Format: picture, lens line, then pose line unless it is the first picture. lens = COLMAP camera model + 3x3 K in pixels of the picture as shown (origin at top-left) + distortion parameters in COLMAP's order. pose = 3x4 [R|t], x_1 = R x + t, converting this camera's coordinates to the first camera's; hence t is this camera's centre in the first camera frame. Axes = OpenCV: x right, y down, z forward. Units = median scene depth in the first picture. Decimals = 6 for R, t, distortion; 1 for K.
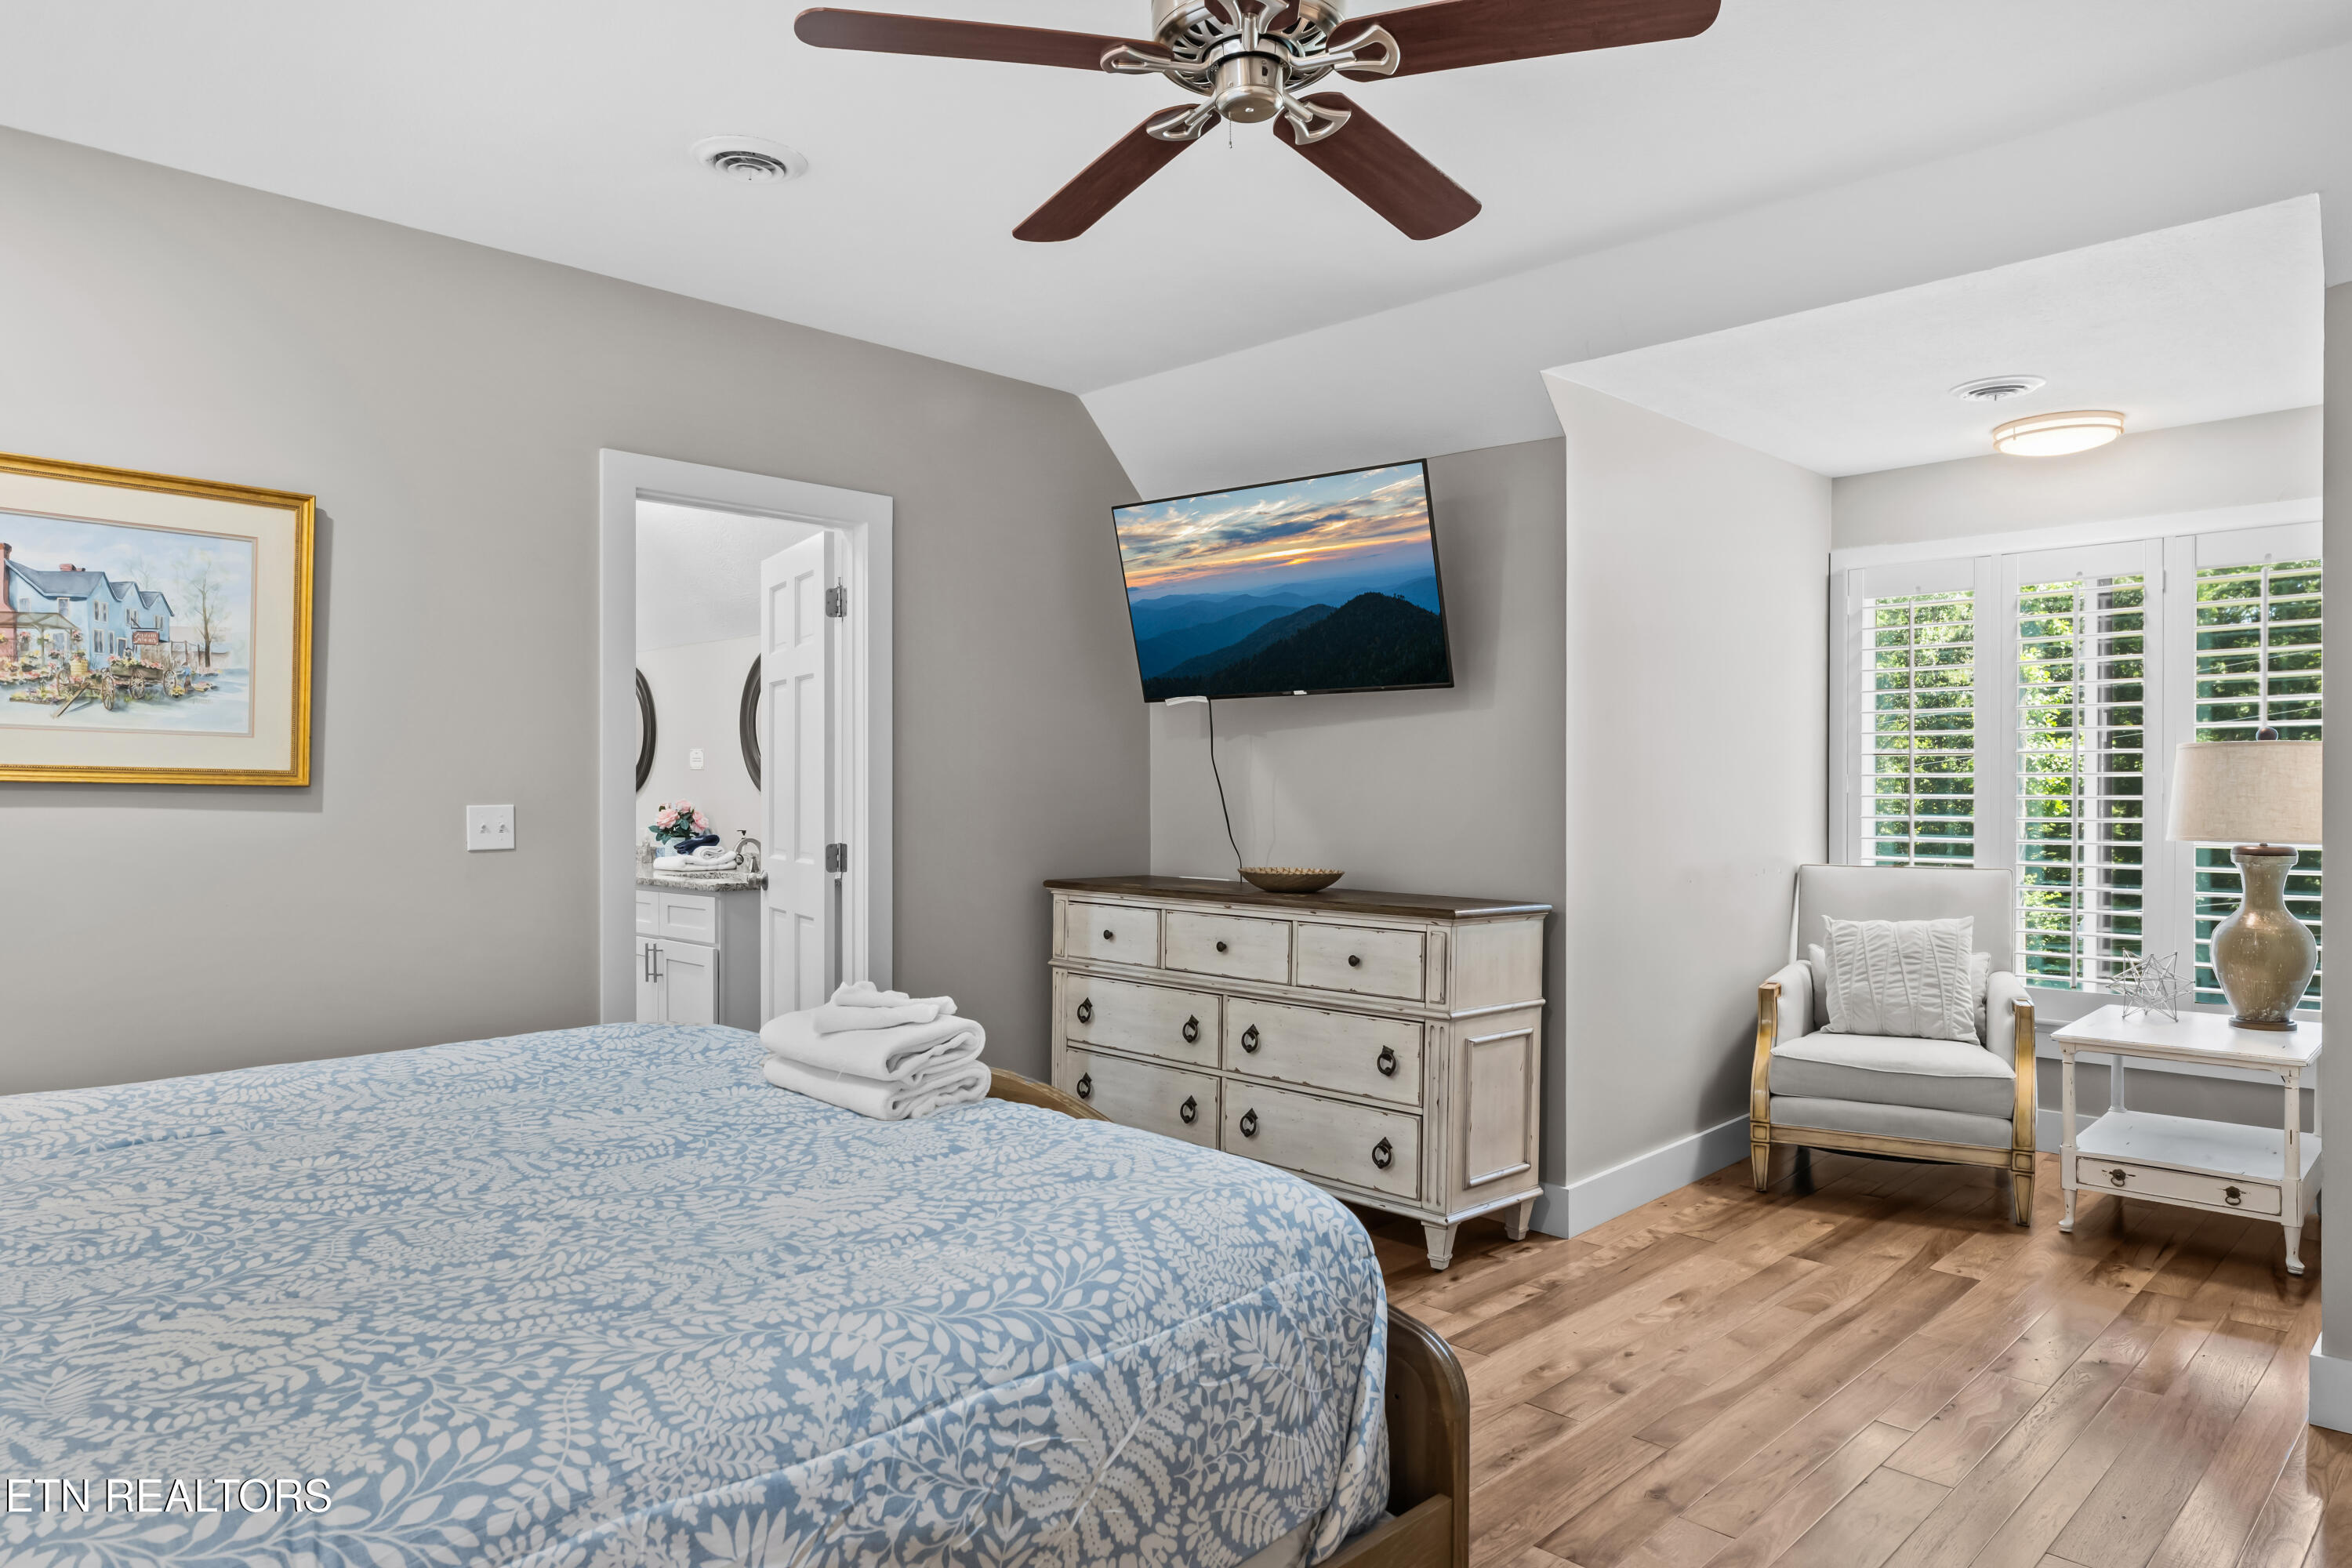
lens RADIAL K [[1434.4, 0, 1186.4], [0, 1434.4, 778.8], [0, 0, 1]] dist [-0.000817, -0.001149]
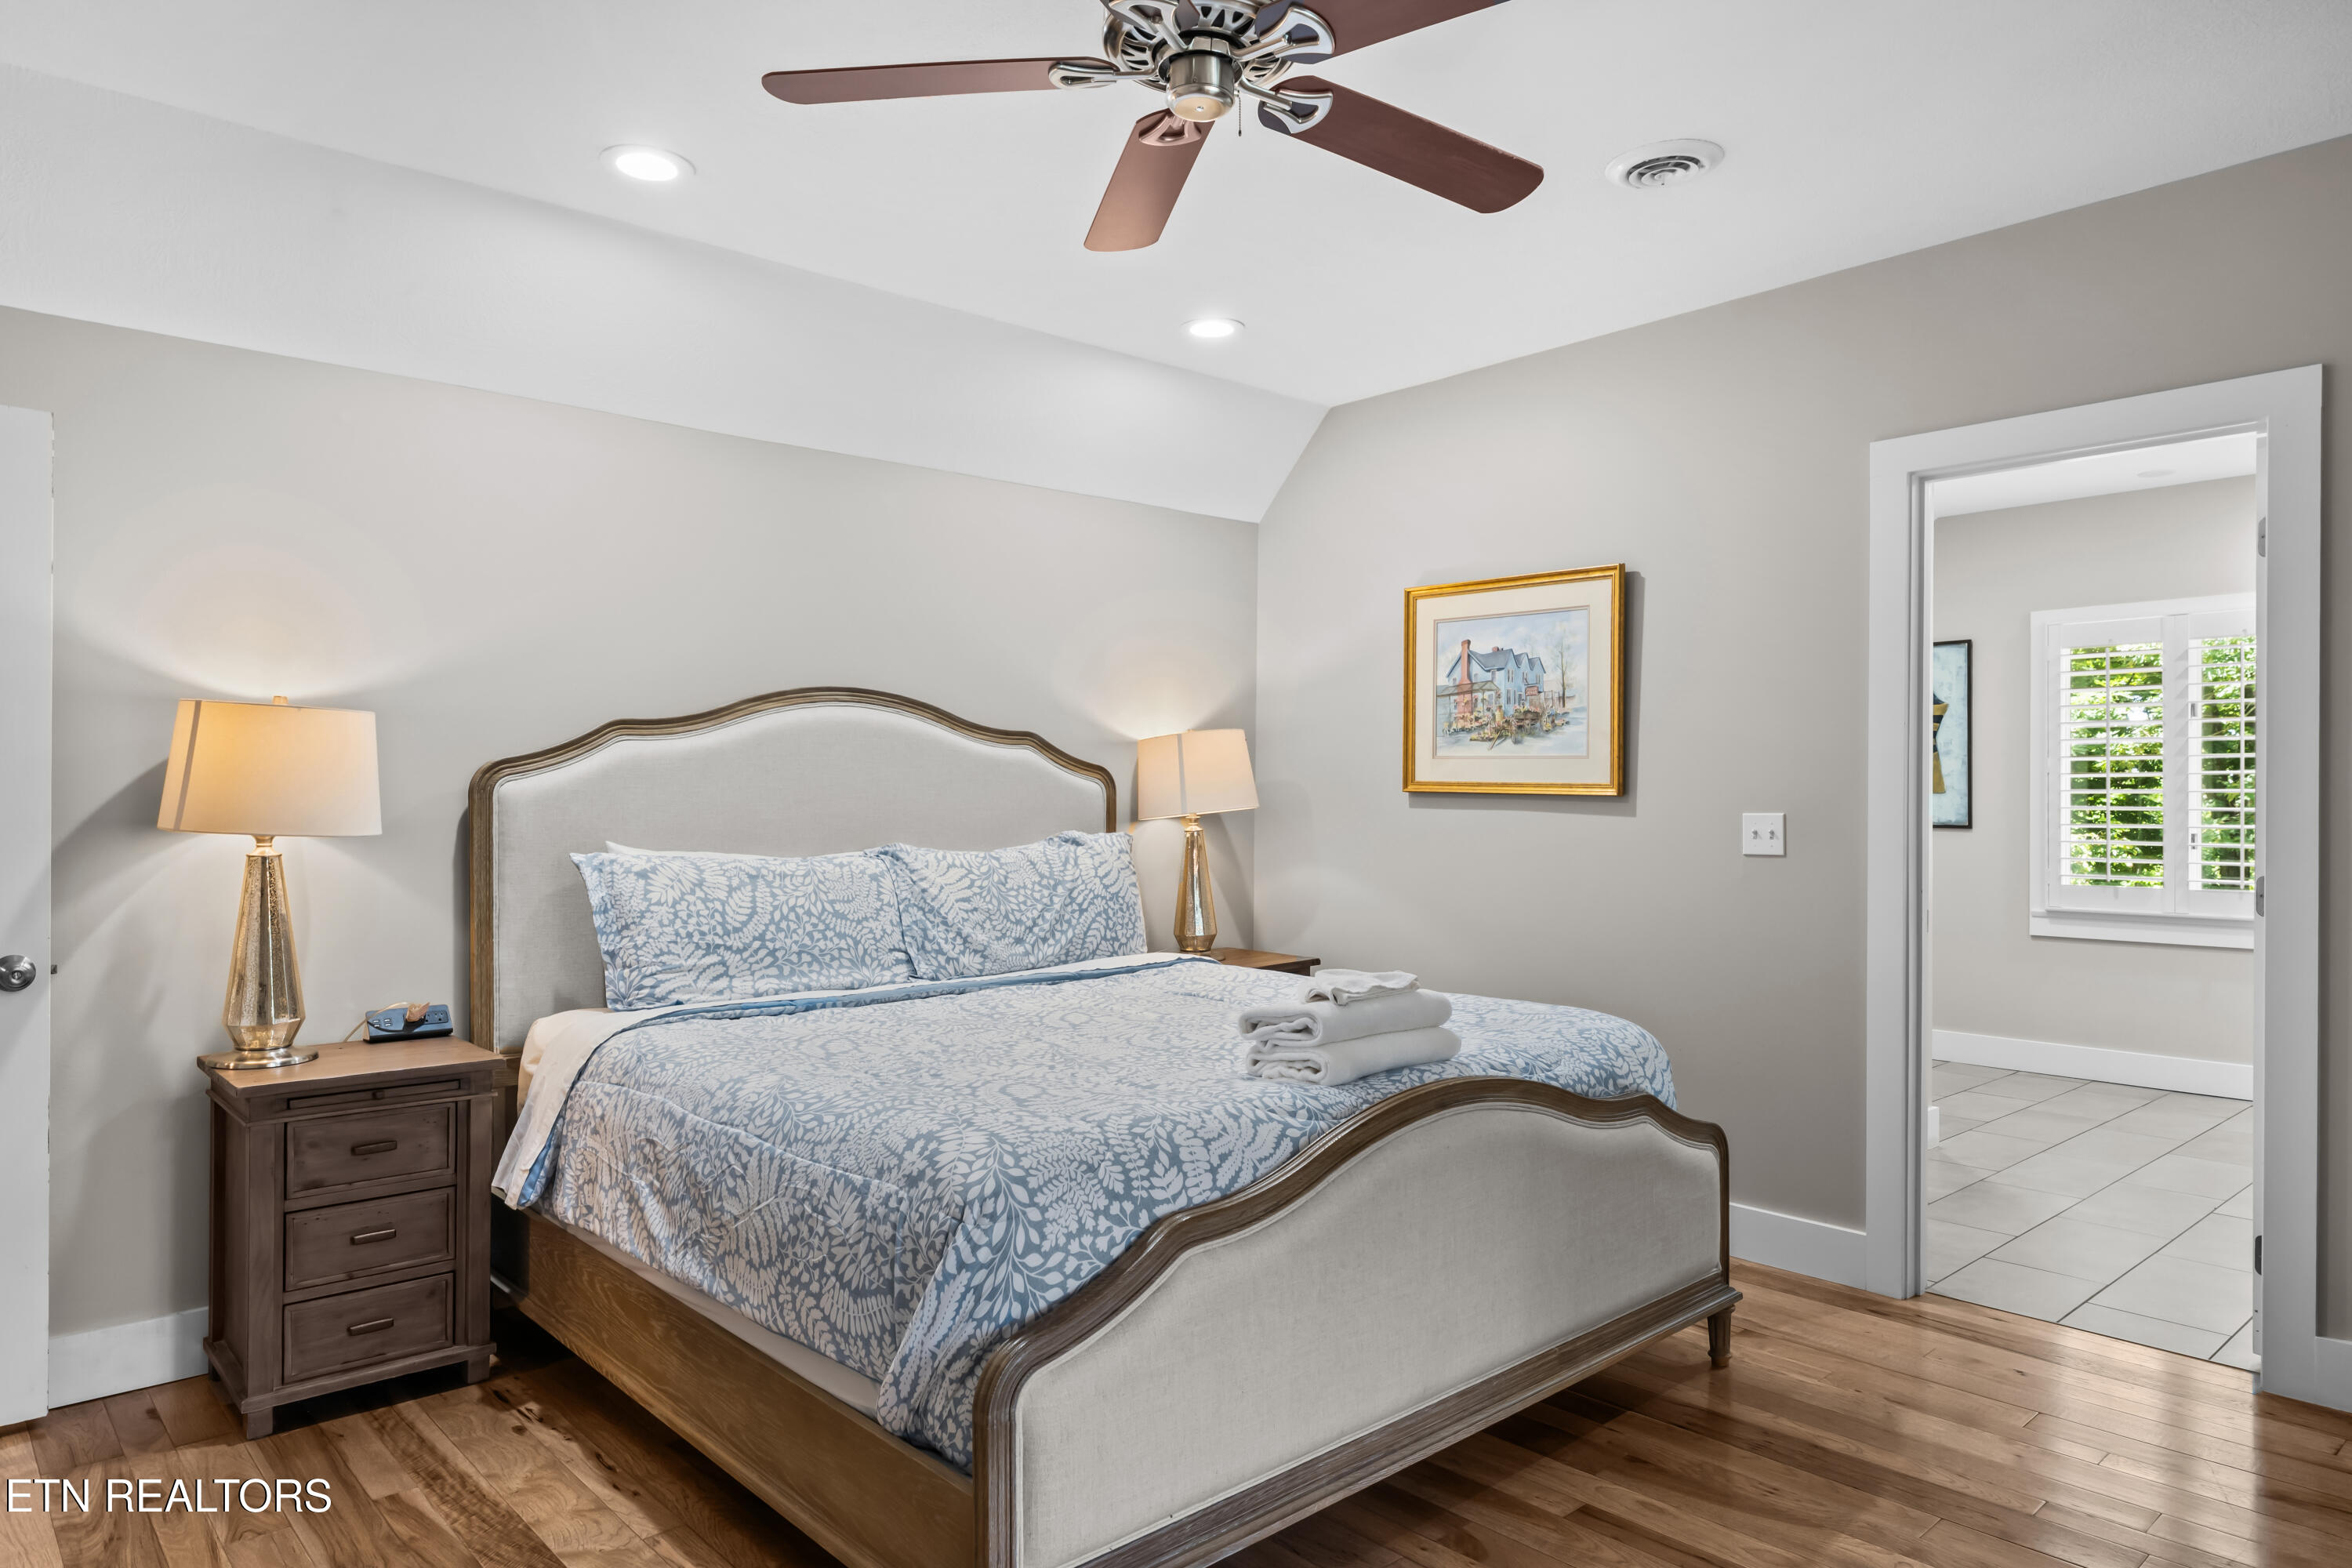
lens RADIAL K [[1434.4, 0, 1161.0], [0, 1434.4, 792.2], [0, 0, 1]] dist [-0.000817, -0.001149]
pose [[-0.053777, -0.006089, -0.998534, 0.971859], [0.006021, 0.999961, -0.006422, 0.011909], [0.998535, -0.006357, -0.053738, 0.973425]]
